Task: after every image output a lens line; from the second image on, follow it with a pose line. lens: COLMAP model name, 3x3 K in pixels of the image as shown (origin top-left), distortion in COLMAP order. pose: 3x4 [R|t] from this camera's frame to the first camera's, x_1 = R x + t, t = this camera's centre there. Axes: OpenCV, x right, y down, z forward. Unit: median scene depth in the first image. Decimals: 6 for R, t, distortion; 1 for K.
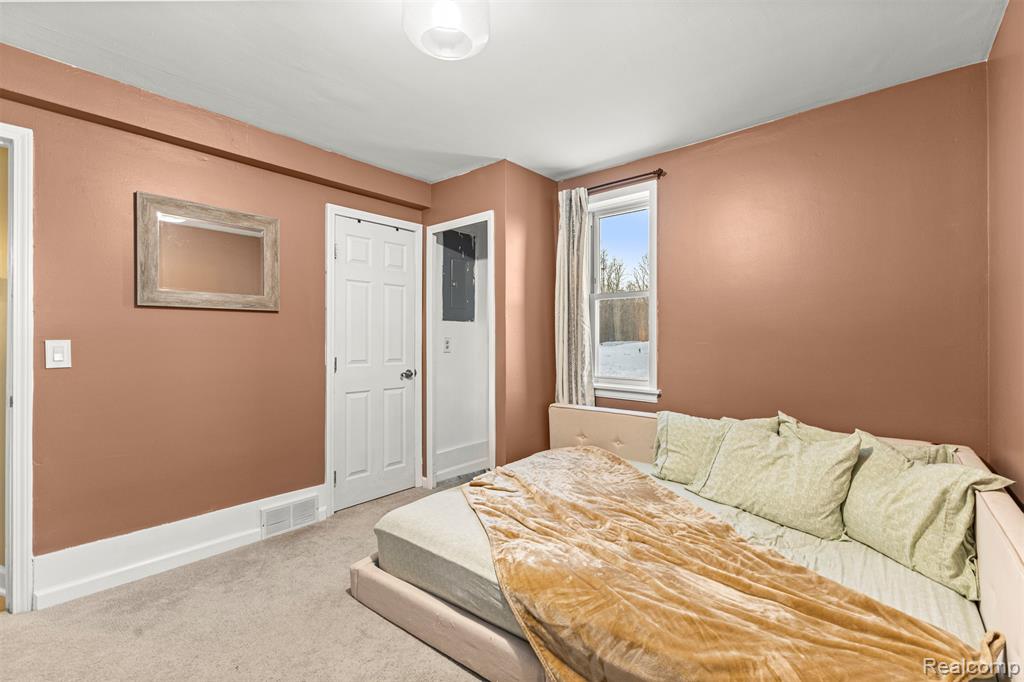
lens RADIAL K [[439.3, 0, 512.0], [0, 439.3, 341.0], [0, 0, 1]] dist [0.002138, -0.000030]
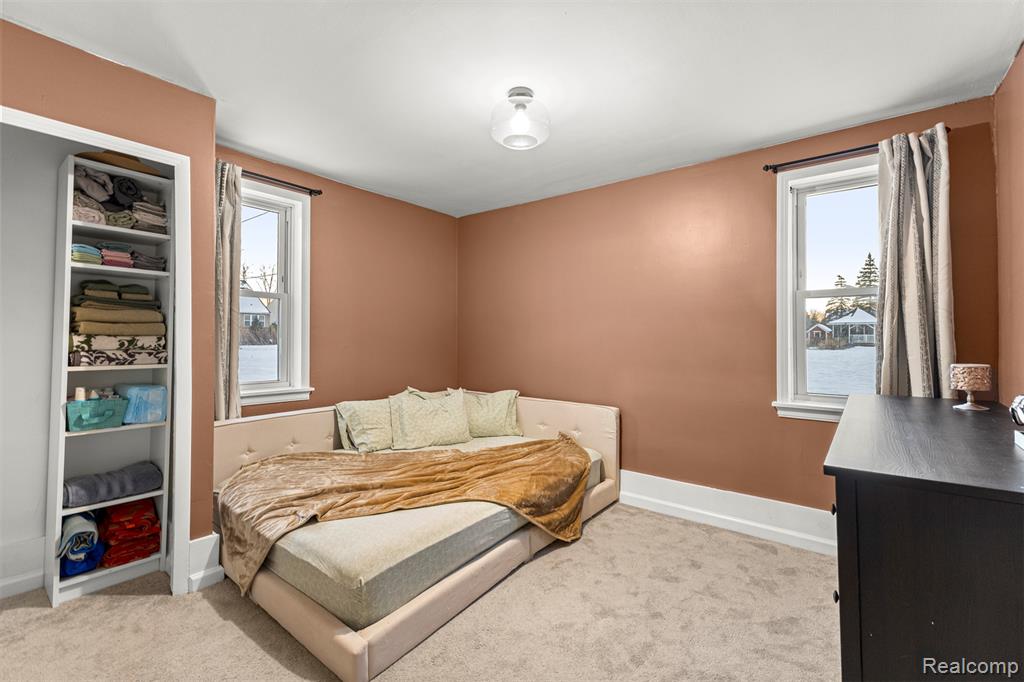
lens RADIAL K [[439.3, 0, 512.0], [0, 439.3, 341.0], [0, 0, 1]] dist [0.002138, -0.000030]
pose [[-0.037160, -0.007145, 0.999284, -0.974357], [0.000364, 0.999974, 0.007164, -0.015731], [-0.999309, 0.000630, -0.037156, 0.666035]]
